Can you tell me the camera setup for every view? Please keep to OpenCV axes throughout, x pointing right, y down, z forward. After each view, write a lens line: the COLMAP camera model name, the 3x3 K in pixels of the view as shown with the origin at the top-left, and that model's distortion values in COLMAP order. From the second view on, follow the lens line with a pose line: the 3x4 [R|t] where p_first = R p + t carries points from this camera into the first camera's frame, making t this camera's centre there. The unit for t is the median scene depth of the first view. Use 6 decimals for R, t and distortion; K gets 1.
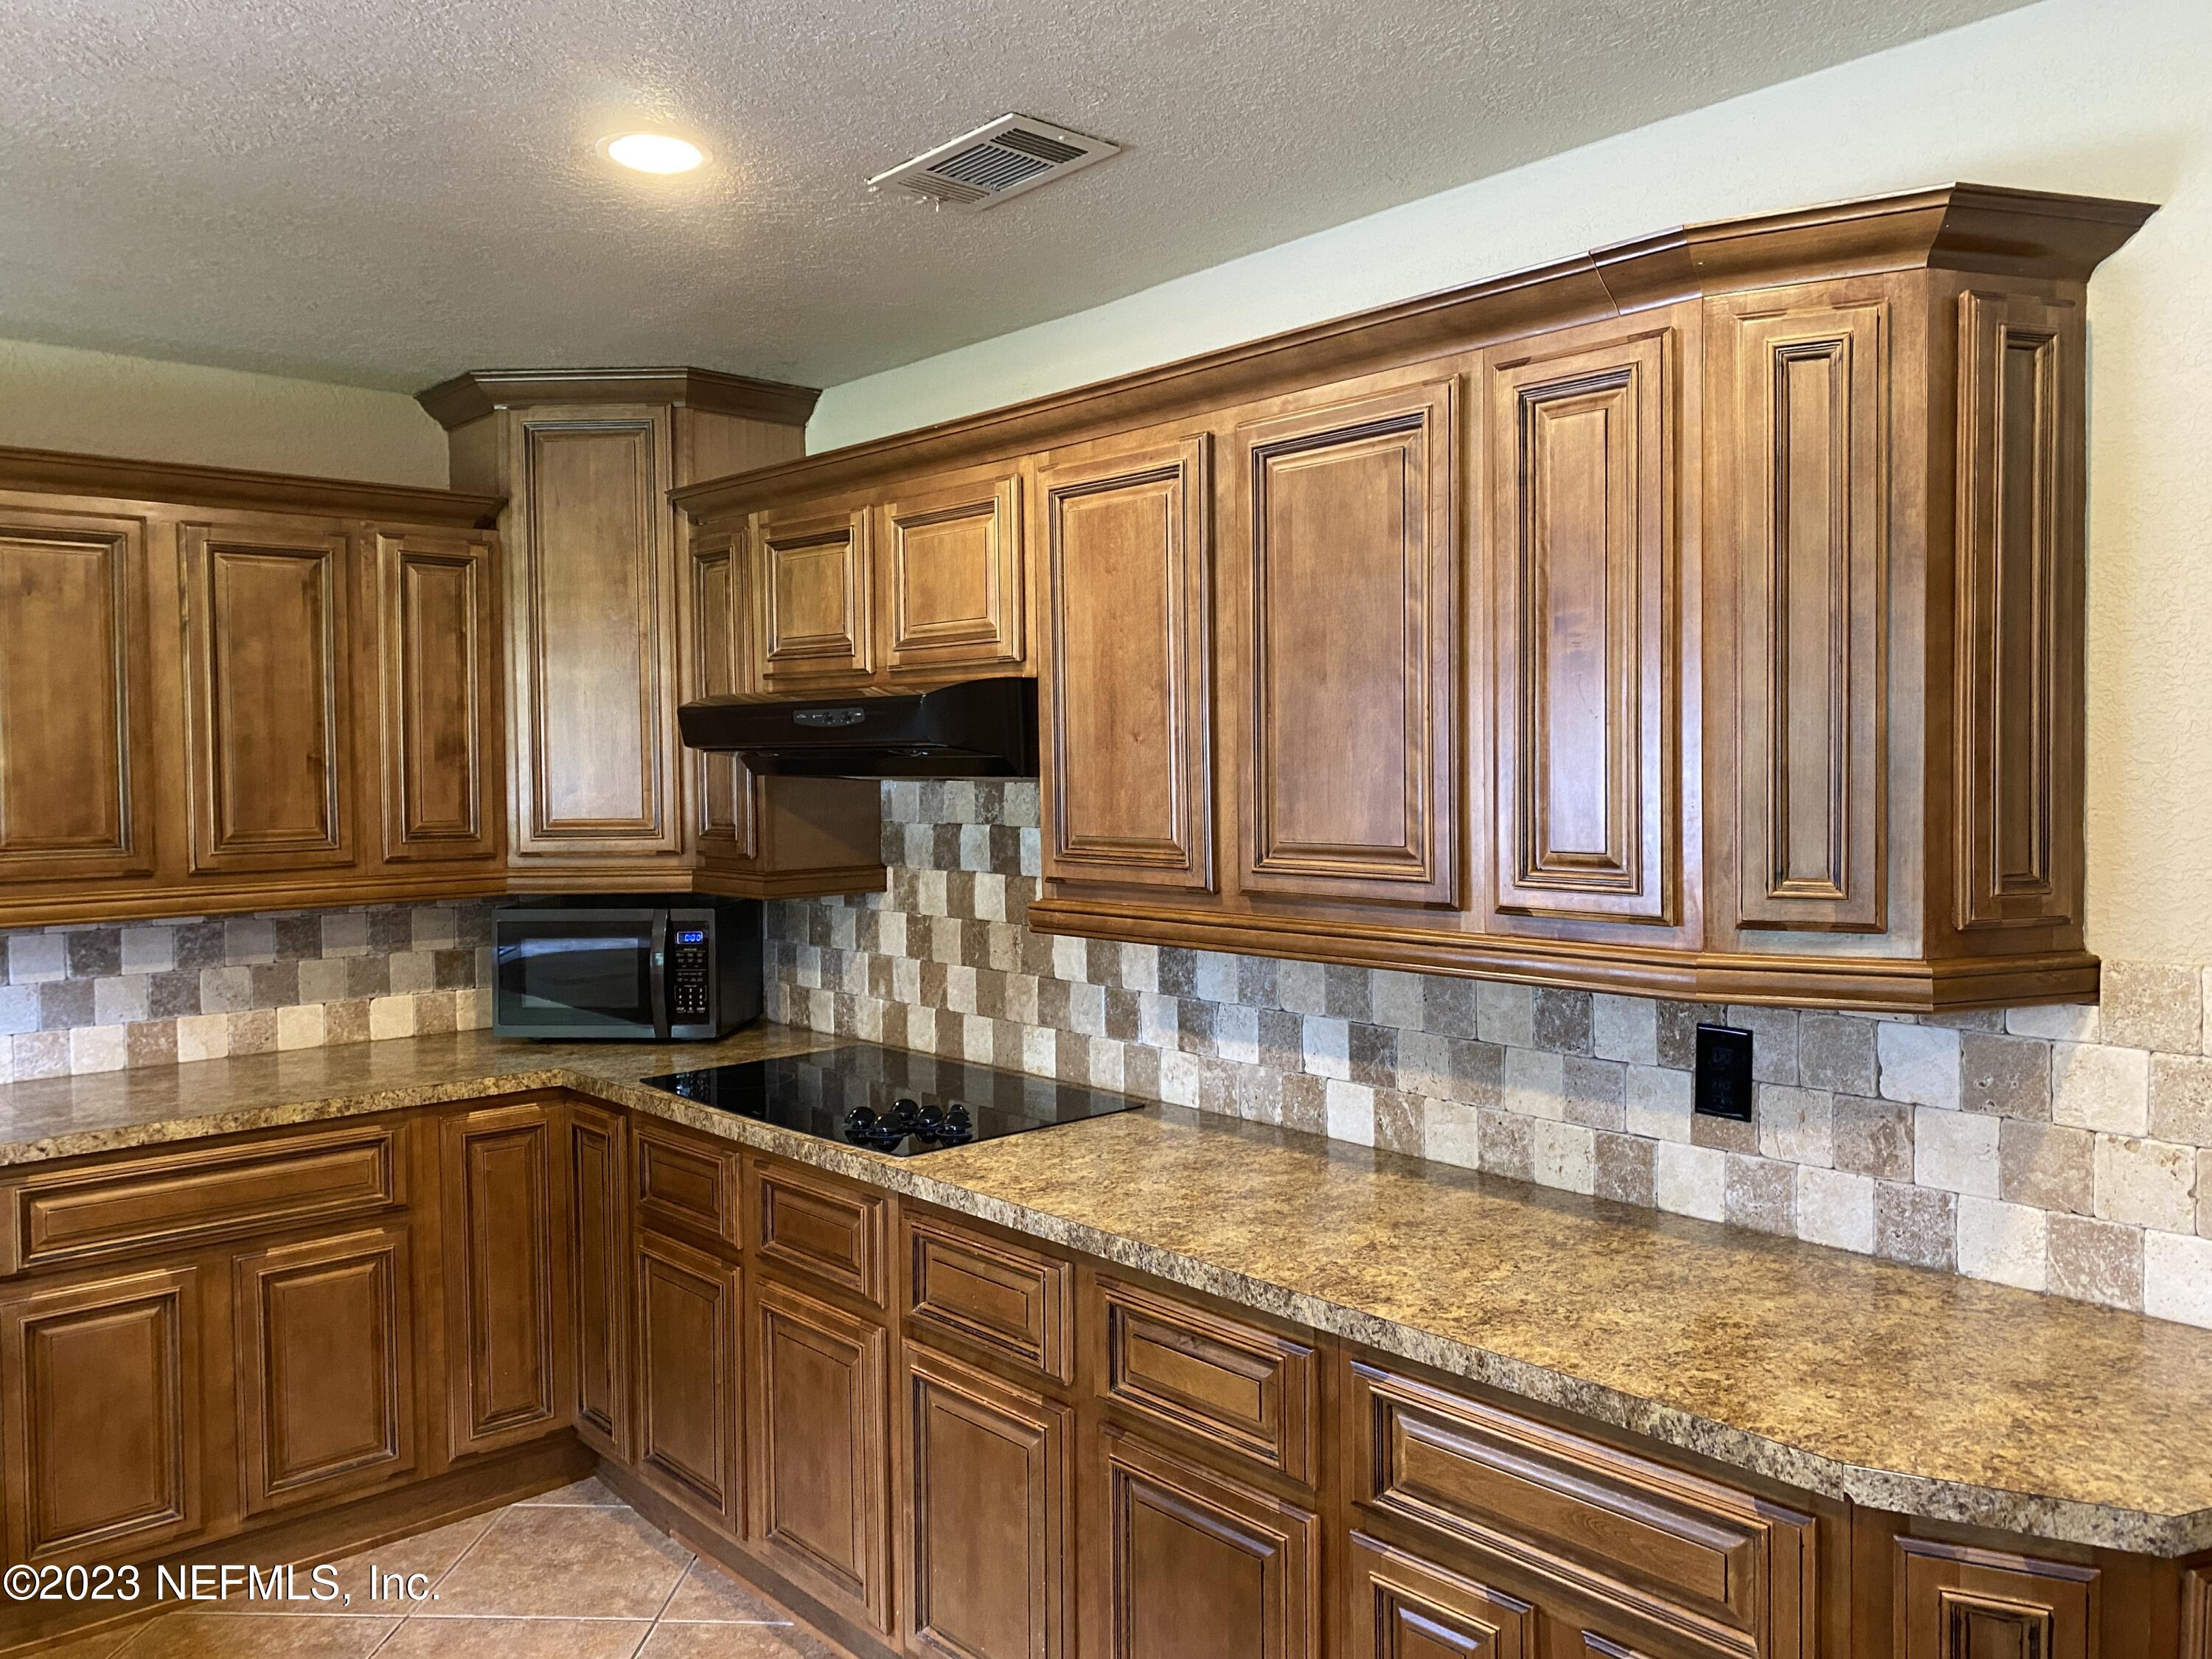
lens RADIAL K [[1705.6, 0, 1129.1], [0, 1705.6, 803.4], [0, 0, 1]] dist [0.026745, -0.028085]
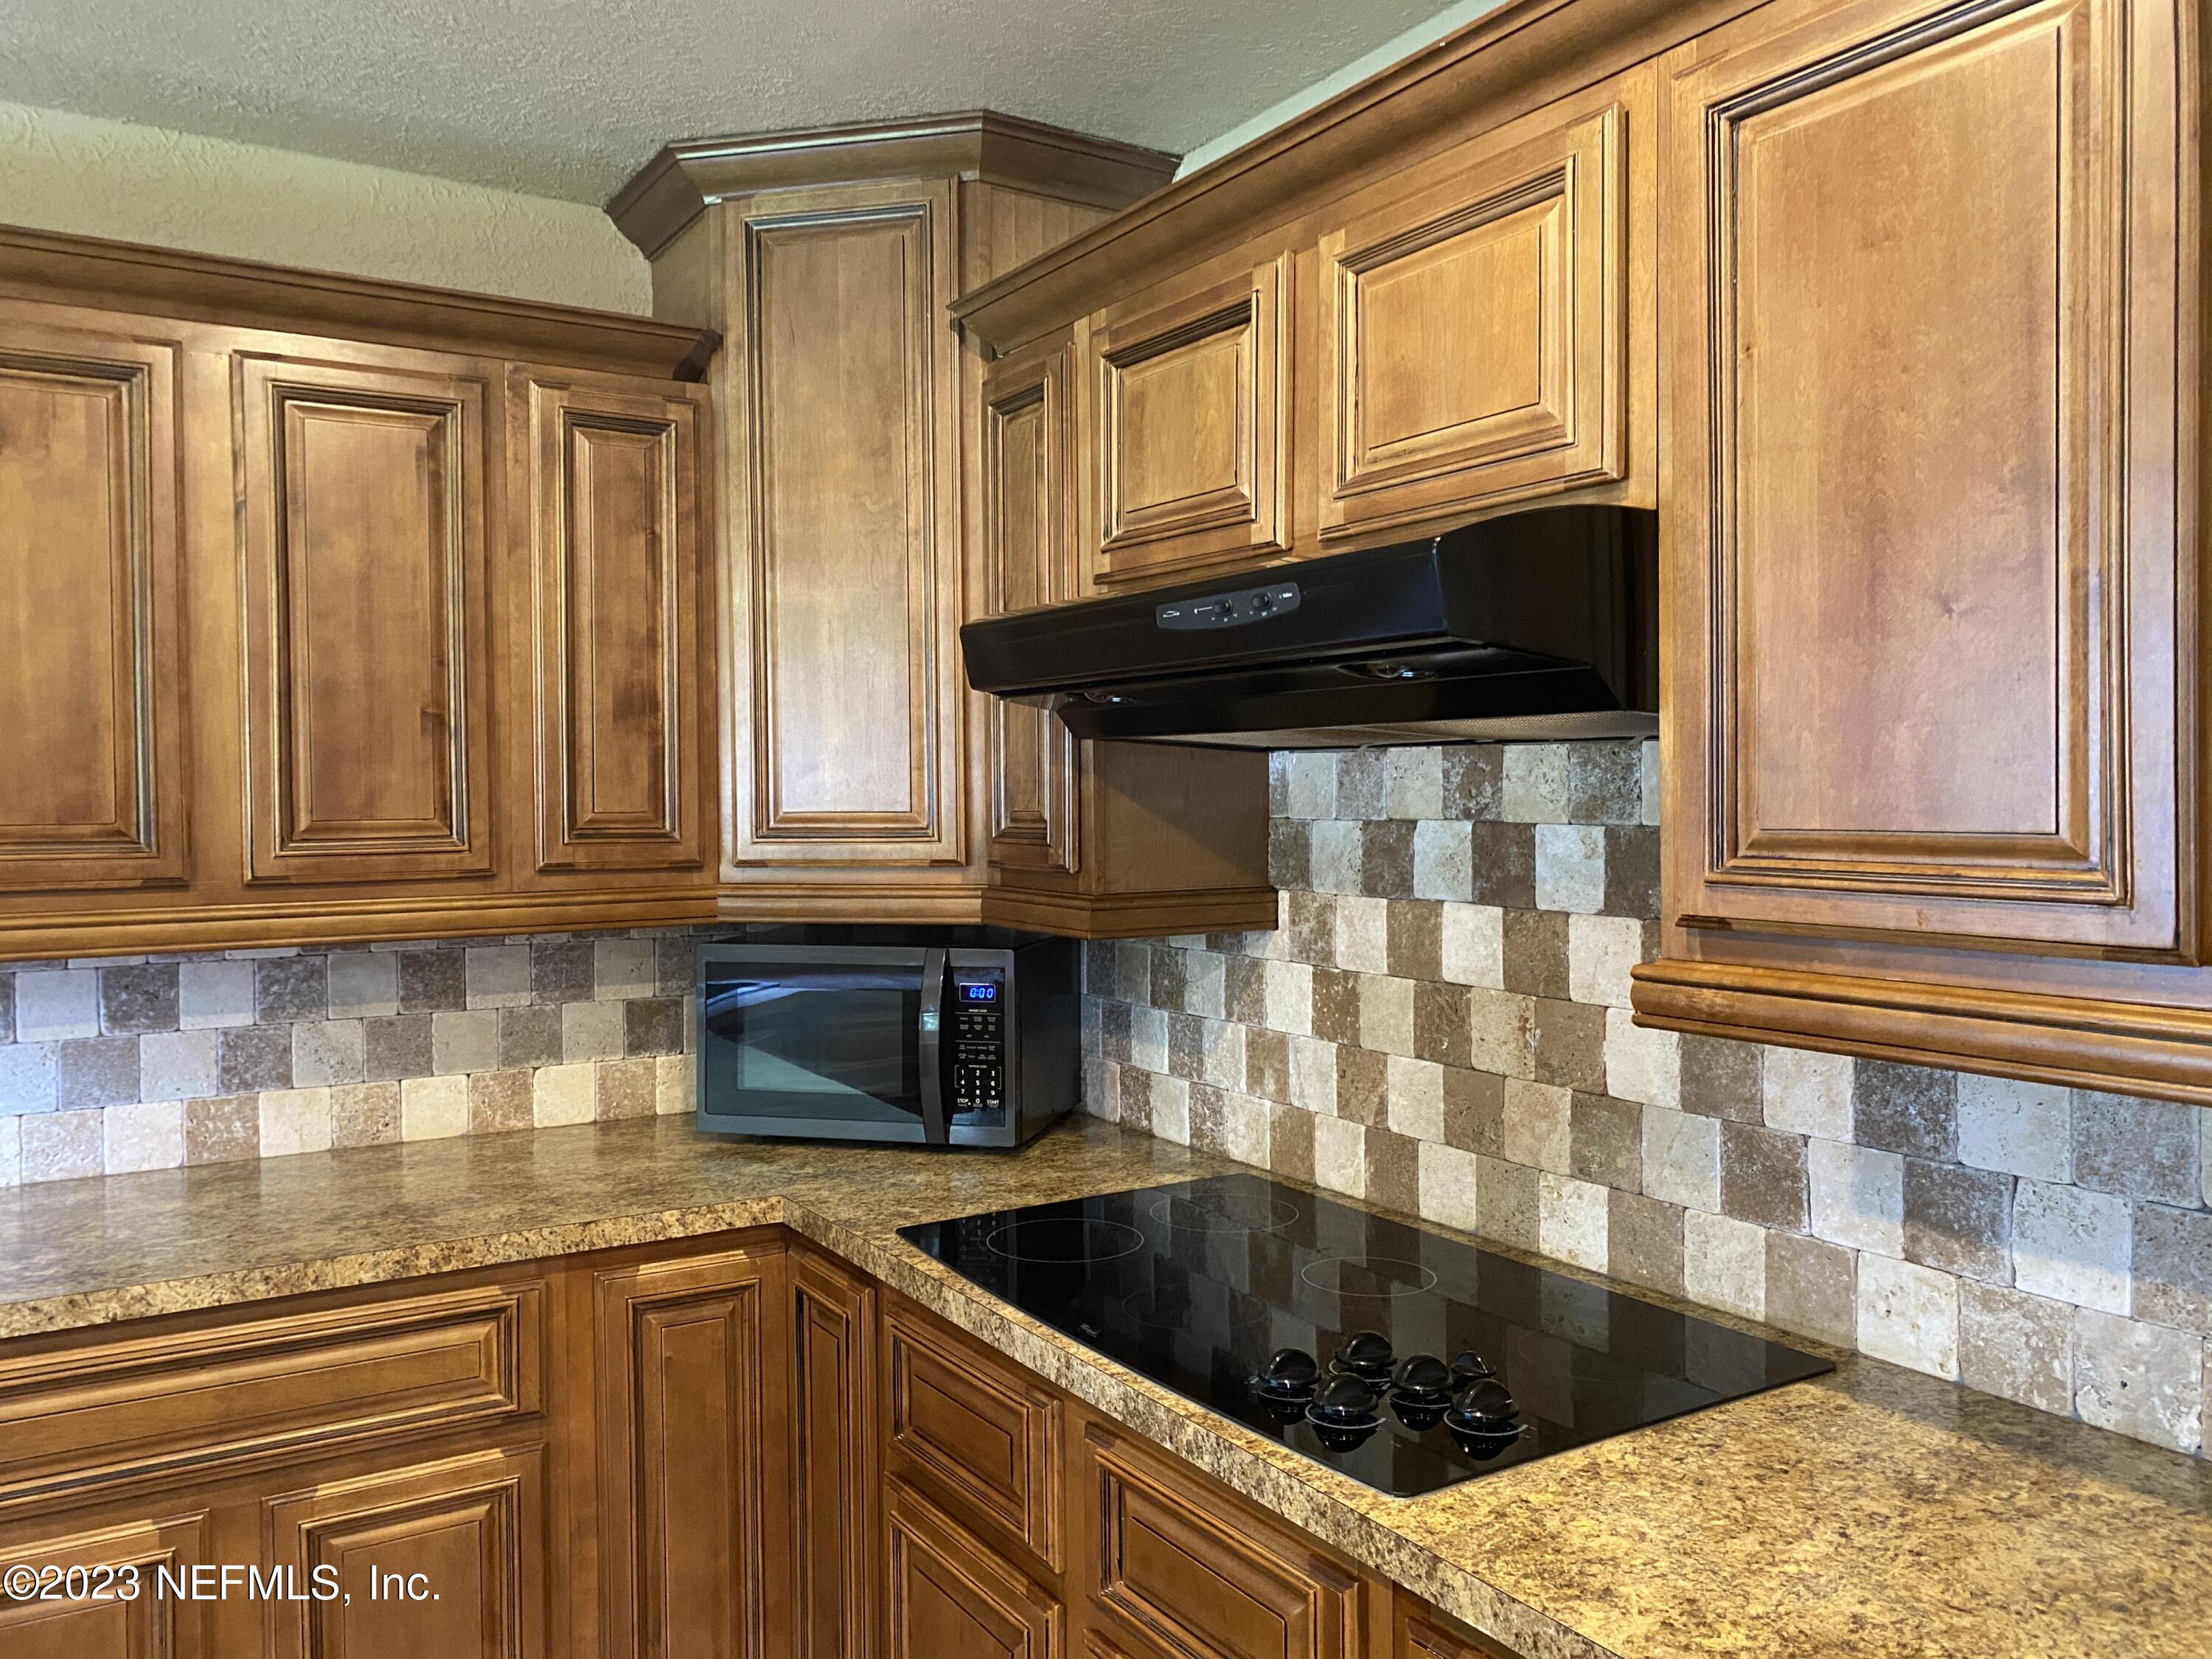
lens RADIAL K [[1705.6, 0, 1104.3], [0, 1705.6, 825.8], [0, 0, 1]] dist [0.026745, -0.028085]
pose [[0.983581, 0.008263, -0.180276, -0.099291], [-0.008940, 0.999956, -0.002946, 0.016790], [0.180244, 0.004509, 0.983612, 0.395602]]
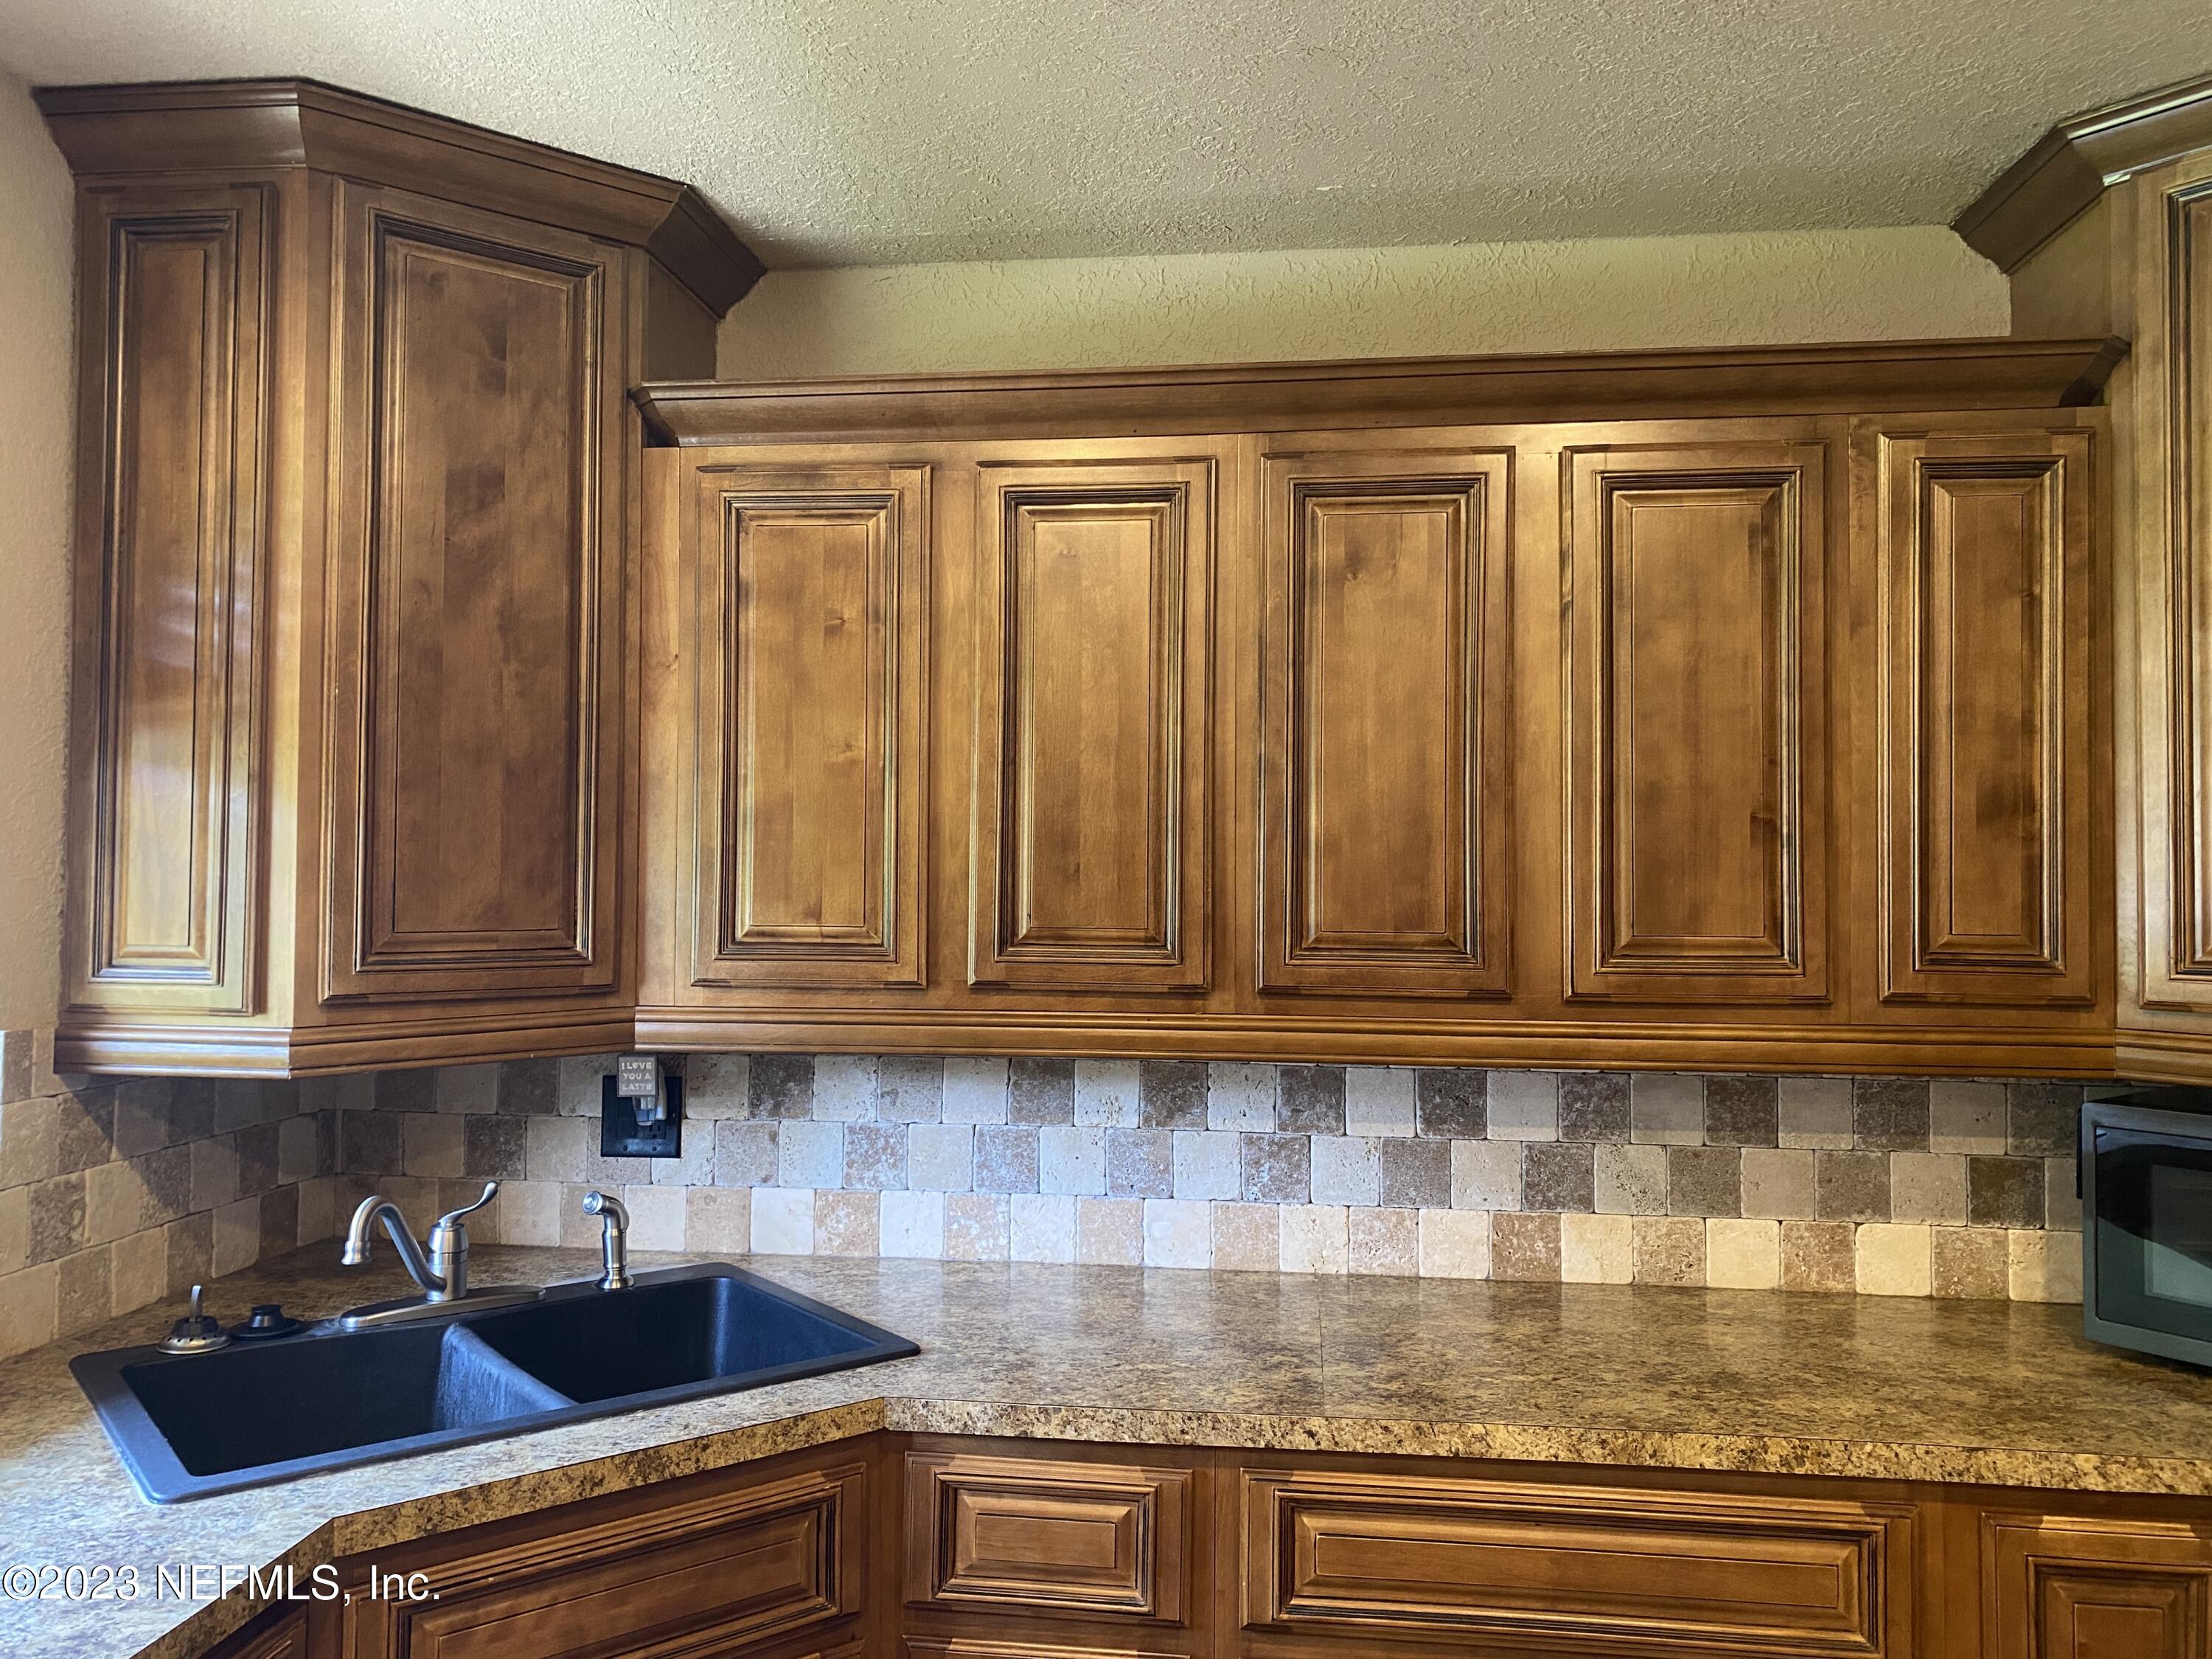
lens RADIAL K [[1705.6, 0, 1044.9], [0, 1705.6, 823.1], [0, 0, 1]] dist [0.026745, -0.028085]
pose [[0.640446, -0.004645, -0.767989, -0.180287], [-0.034099, 0.998824, -0.034477, 0.003886], [0.767246, 0.048269, 0.639534, 0.432395]]
